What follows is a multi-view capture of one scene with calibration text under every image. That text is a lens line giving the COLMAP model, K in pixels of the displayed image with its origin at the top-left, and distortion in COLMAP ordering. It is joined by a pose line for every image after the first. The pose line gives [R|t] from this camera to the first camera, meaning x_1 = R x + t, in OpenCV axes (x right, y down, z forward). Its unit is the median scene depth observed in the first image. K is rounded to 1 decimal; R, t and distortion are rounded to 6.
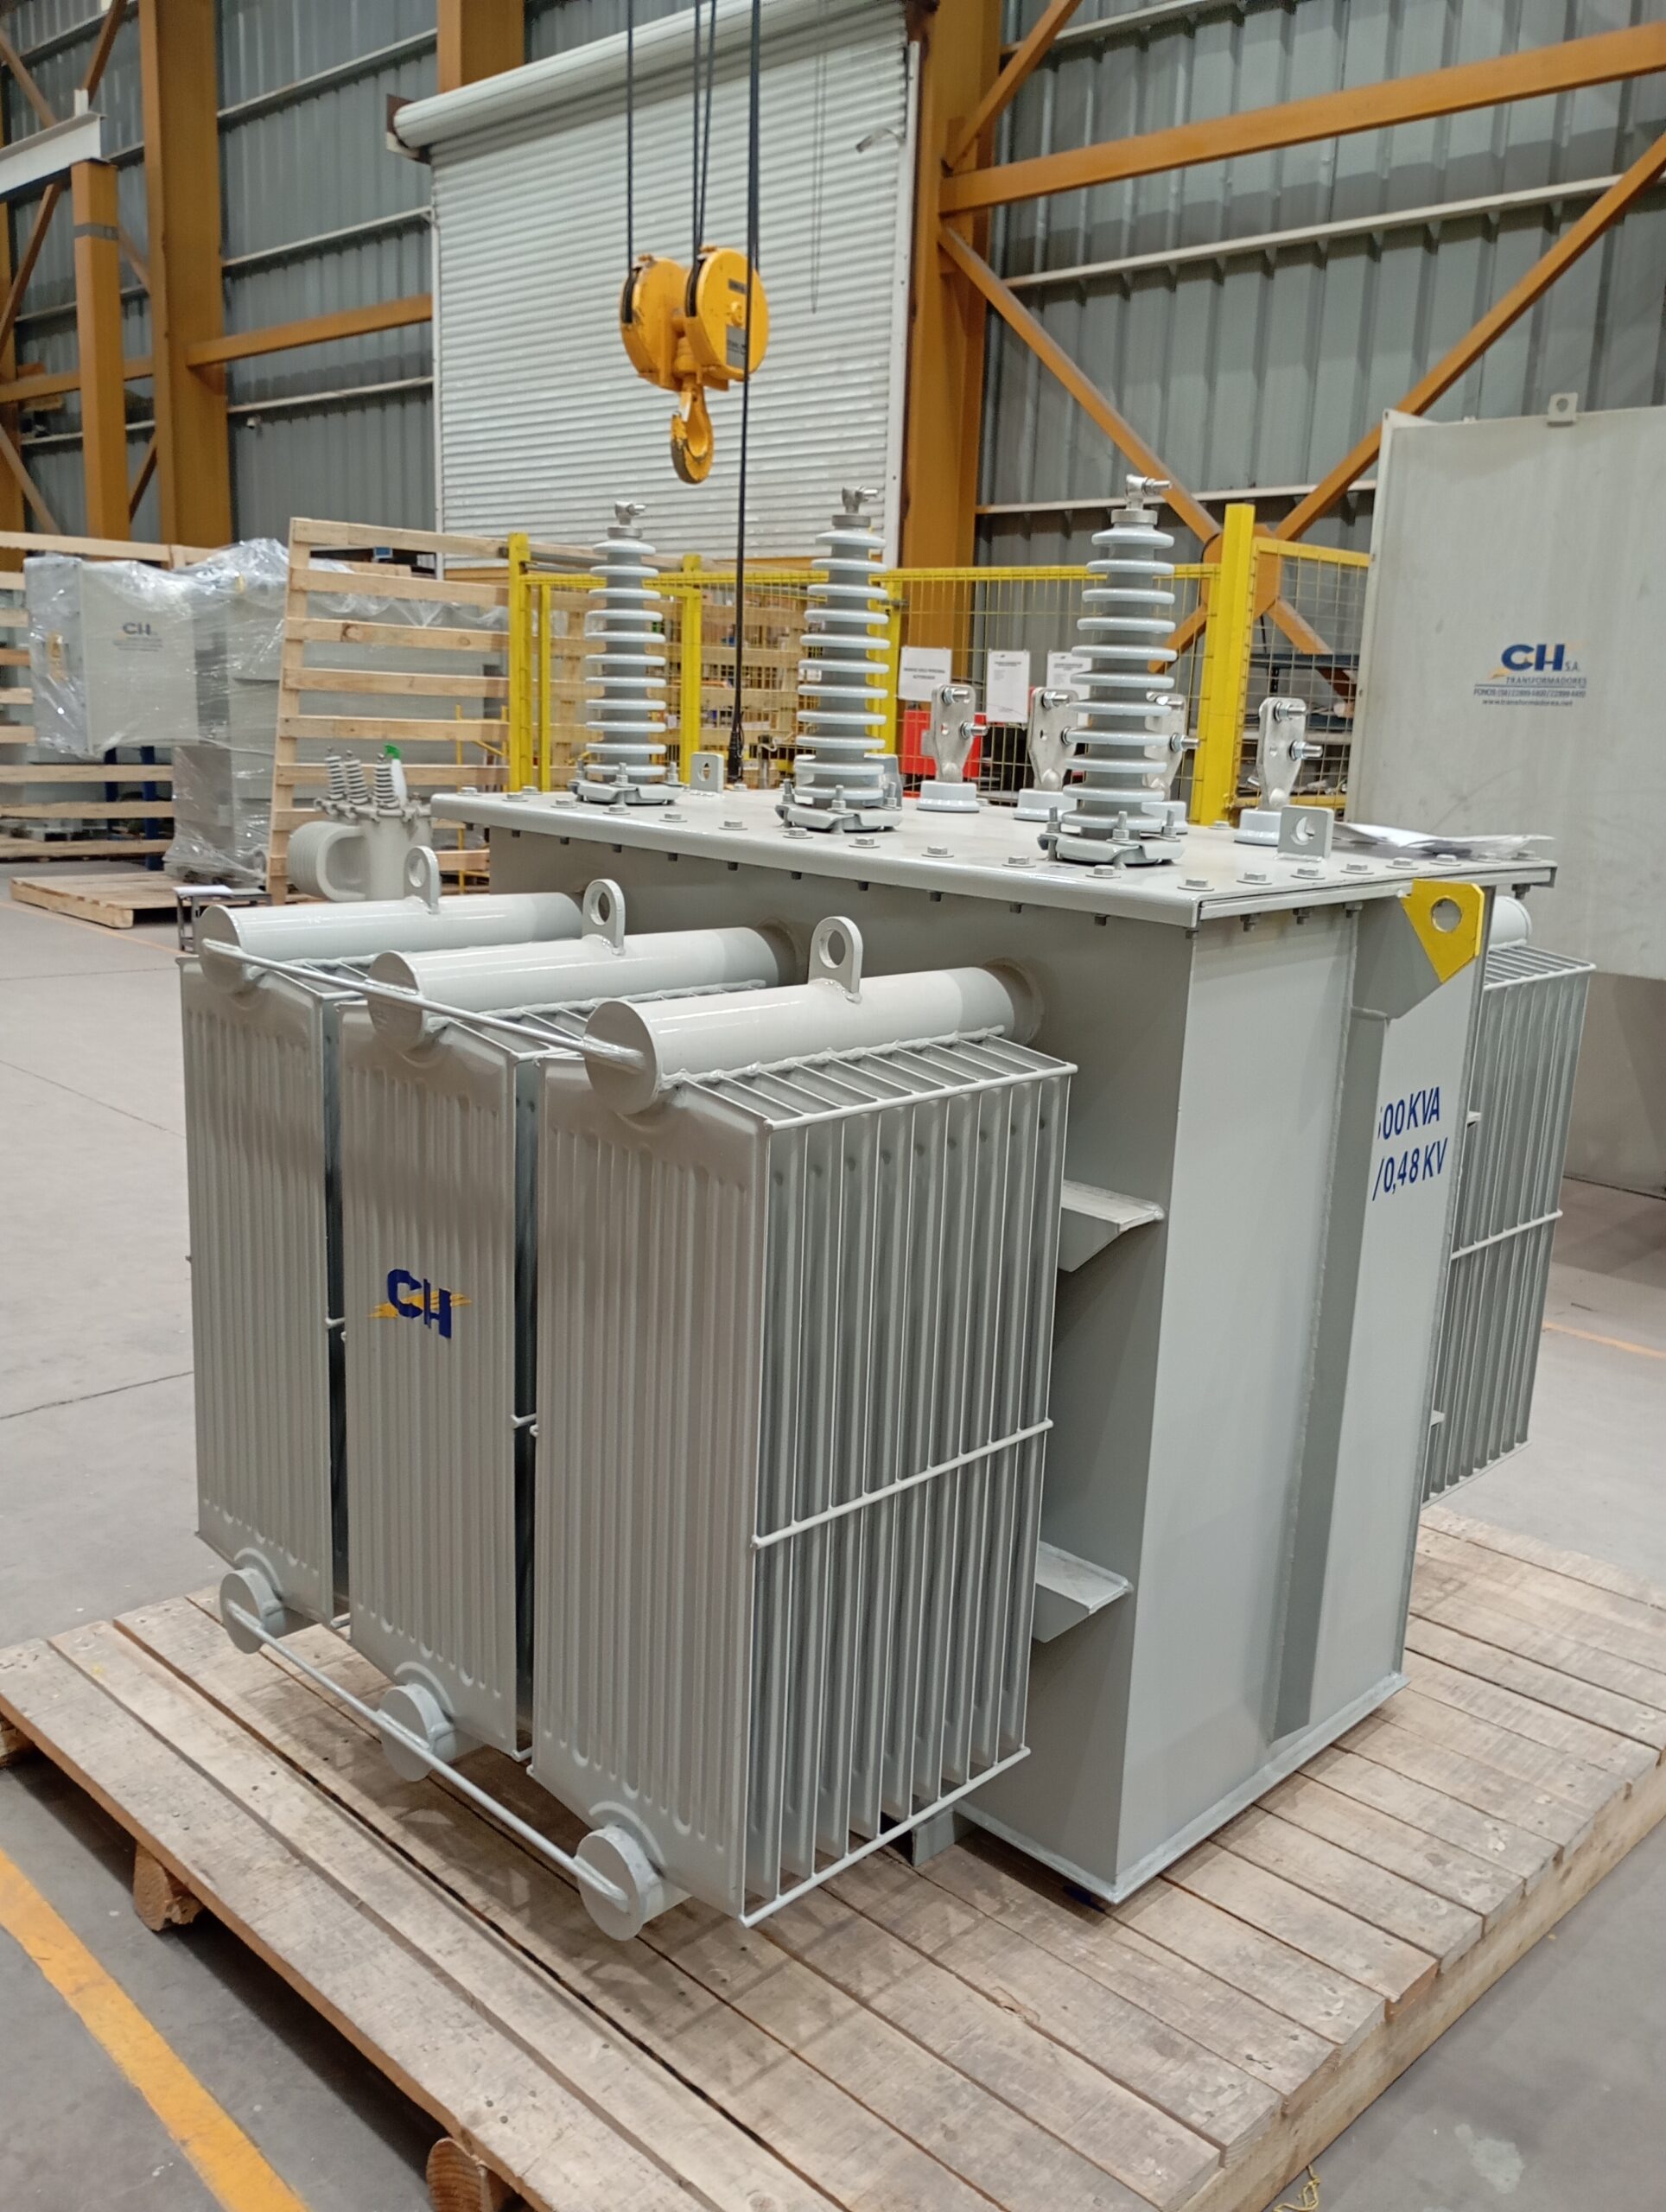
lens RADIAL K [[1841.8, 0, 824.7], [0, 1841.8, 1115.8], [0, 0, 1]] dist [0.061533, -0.069029]
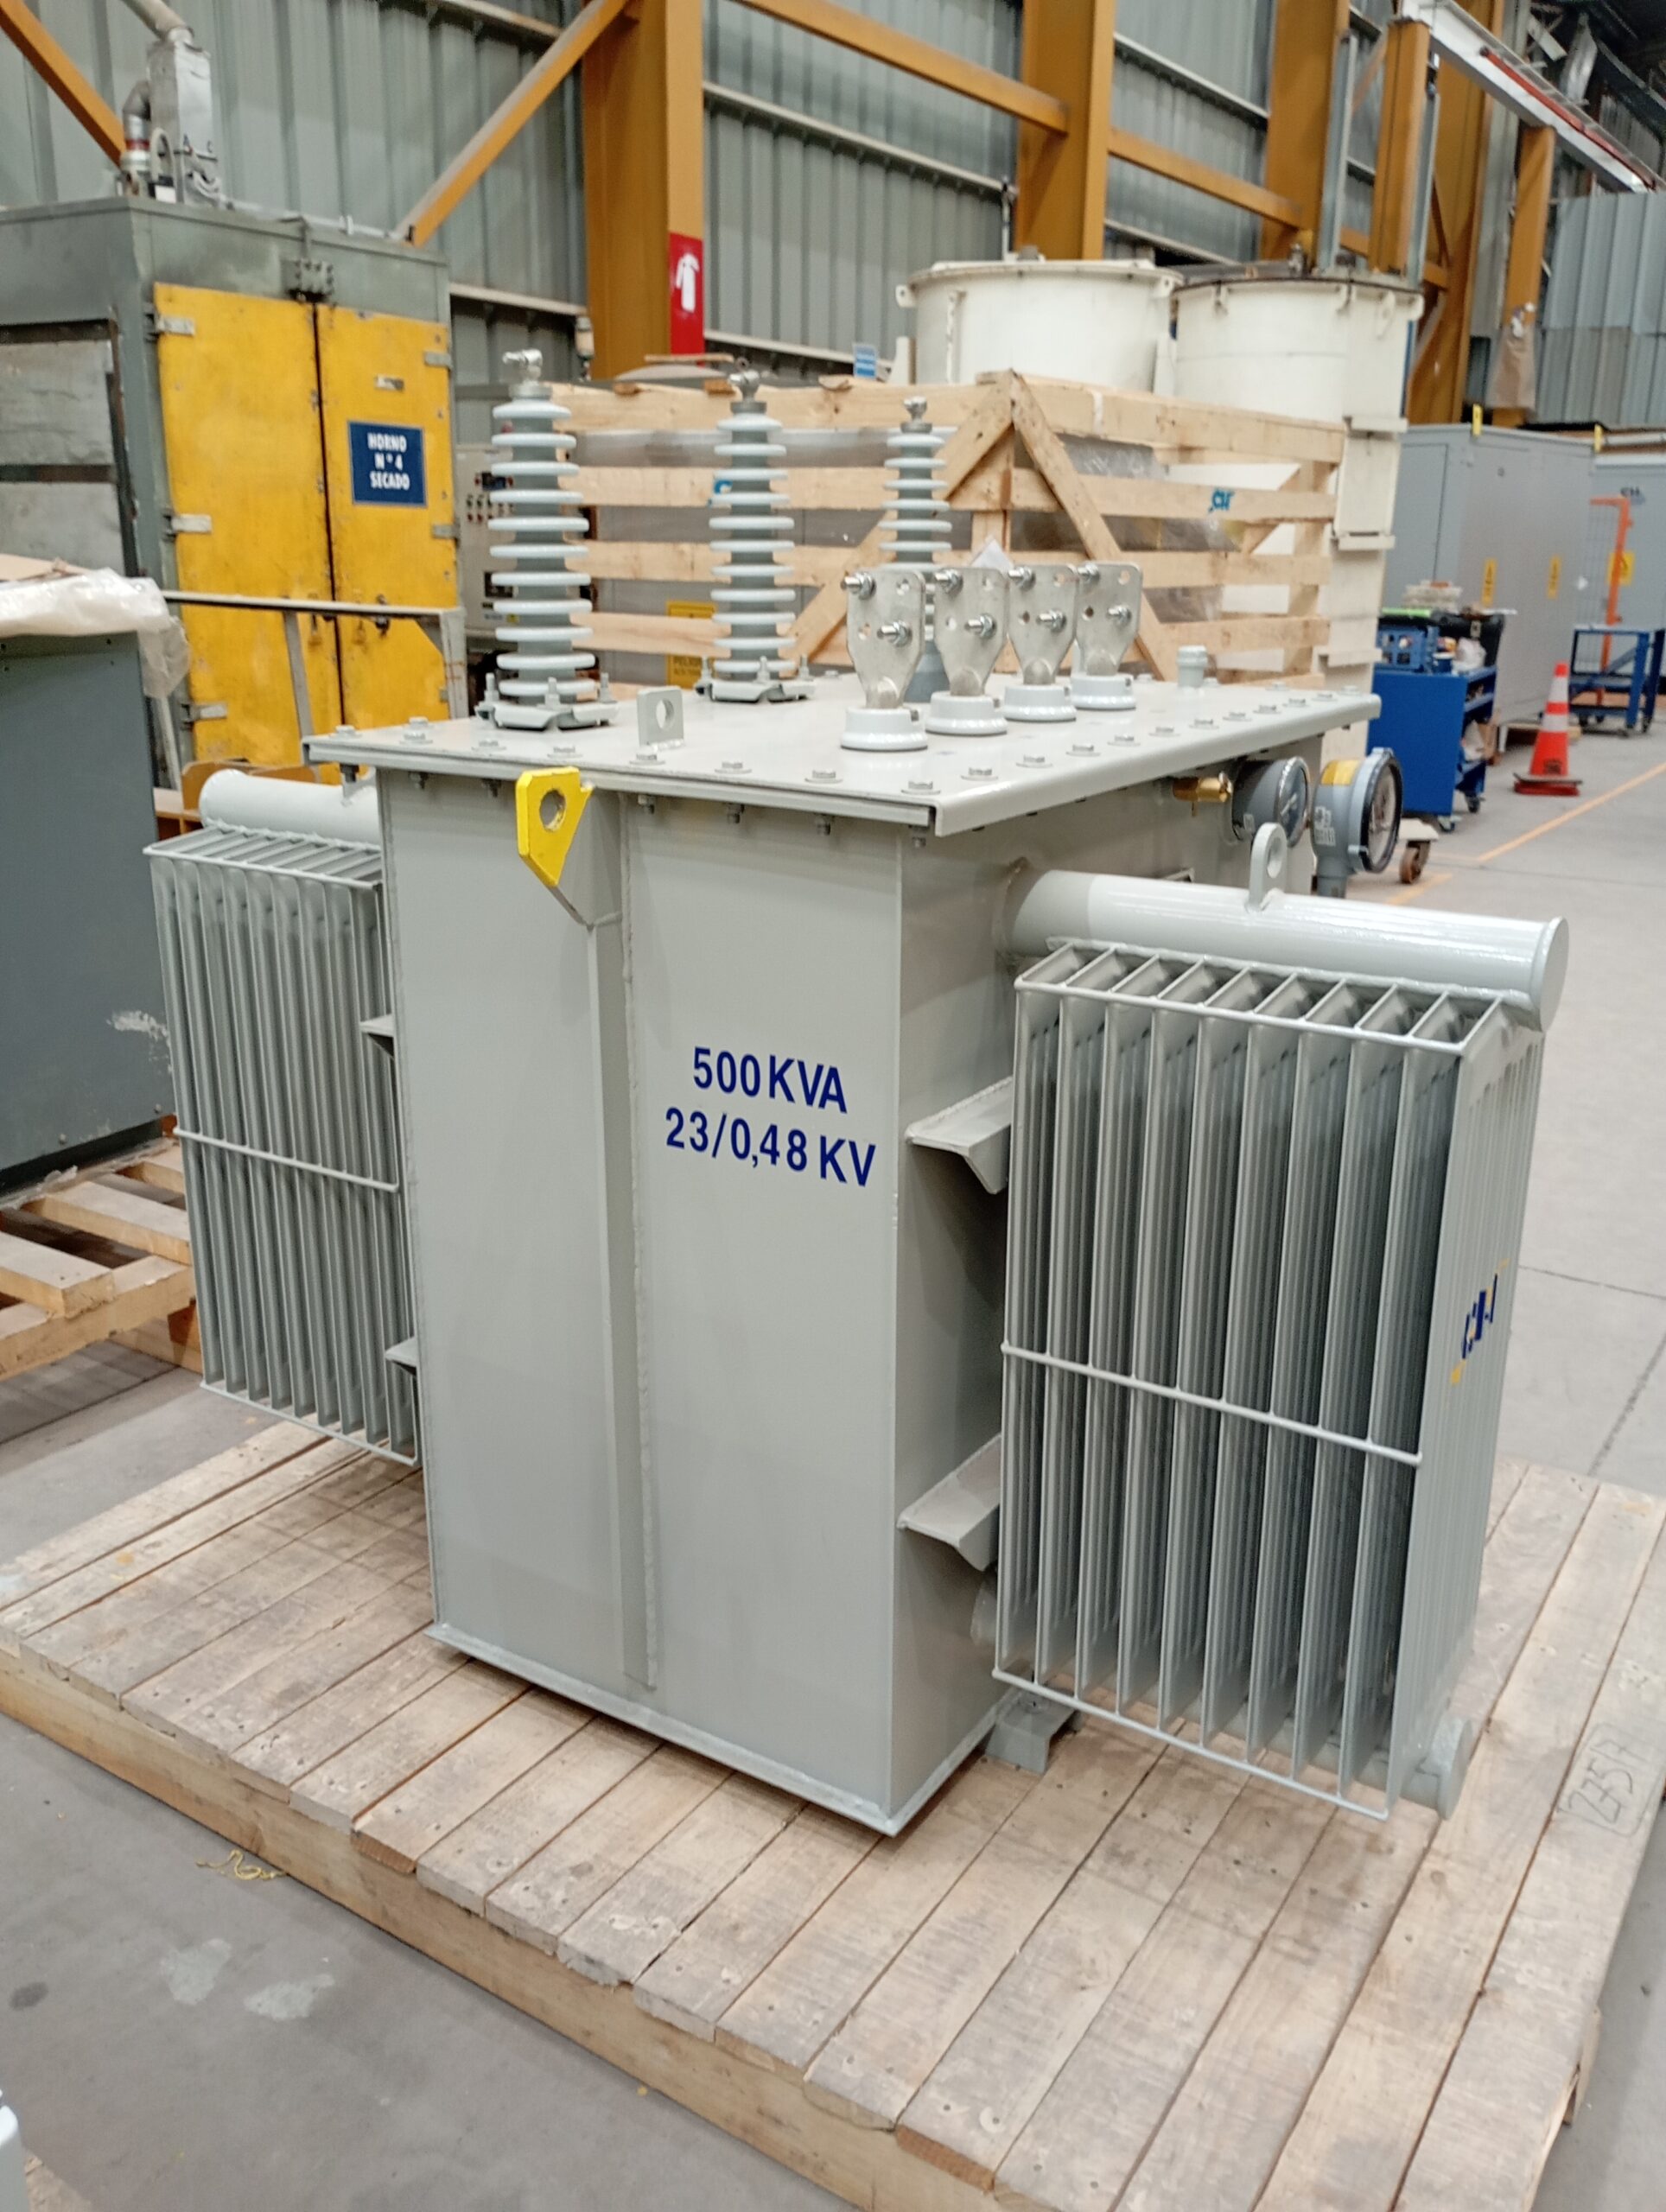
lens RADIAL K [[1841.8, 0, 836.2], [0, 1841.8, 1092.8], [0, 0, 1]] dist [0.061533, -0.069029]
pose [[0.193618, 0.243163, -0.950465, 1.141880], [-0.222859, 0.954372, 0.198764, -0.166801], [0.955430, 0.173336, 0.238975, 0.861850]]
